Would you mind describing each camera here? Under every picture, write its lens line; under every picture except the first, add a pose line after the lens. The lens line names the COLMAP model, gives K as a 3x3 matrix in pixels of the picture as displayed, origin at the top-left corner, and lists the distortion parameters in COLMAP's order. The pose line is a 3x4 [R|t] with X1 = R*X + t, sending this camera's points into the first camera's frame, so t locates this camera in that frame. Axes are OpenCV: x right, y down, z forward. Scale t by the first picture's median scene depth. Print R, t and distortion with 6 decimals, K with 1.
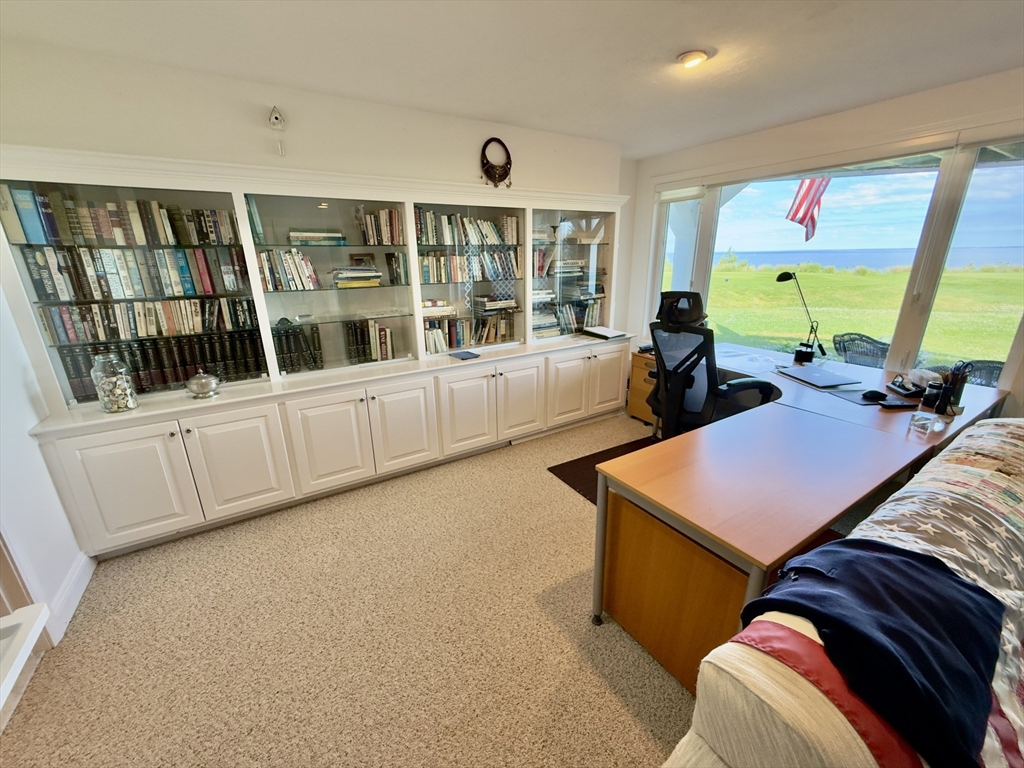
lens RADIAL K [[406.8, 0, 508.3], [0, 406.8, 384.0], [0, 0, 1]] dist [0.006987, -0.002490]
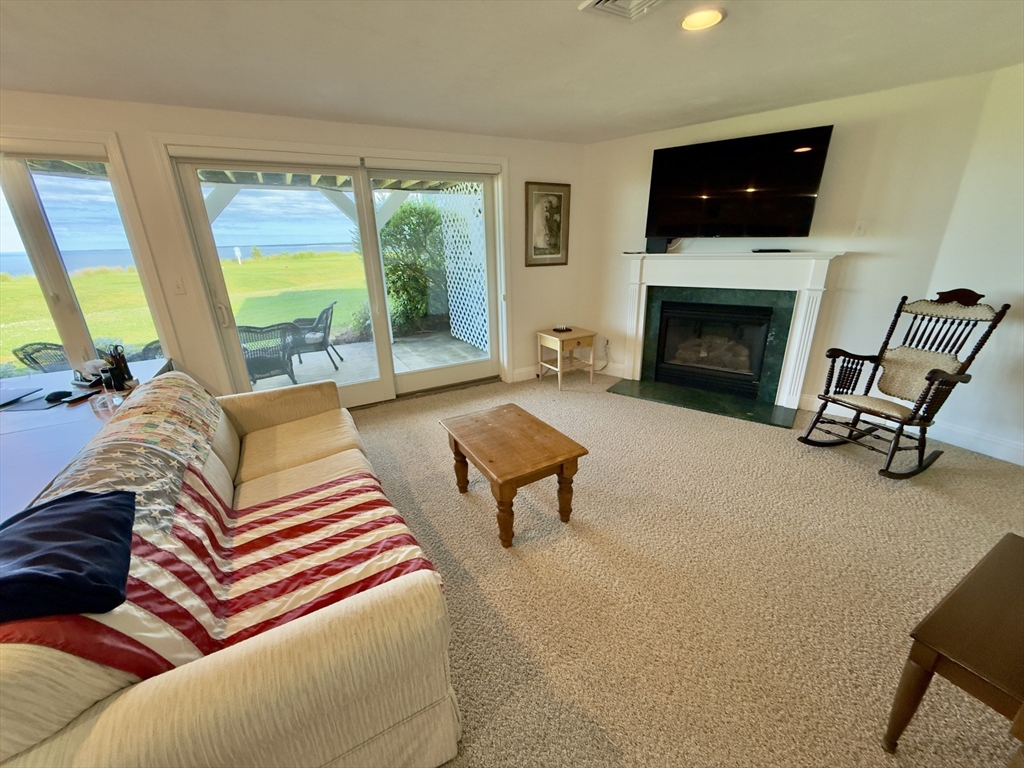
lens RADIAL K [[406.8, 0, 512.8], [0, 406.8, 389.1], [0, 0, 1]] dist [0.006987, -0.002490]
pose [[0.043904, -0.324600, 0.944832, 0.005249], [0.317052, 0.901382, 0.294939, 0.152361], [-0.947391, 0.286612, 0.142489, -0.443722]]
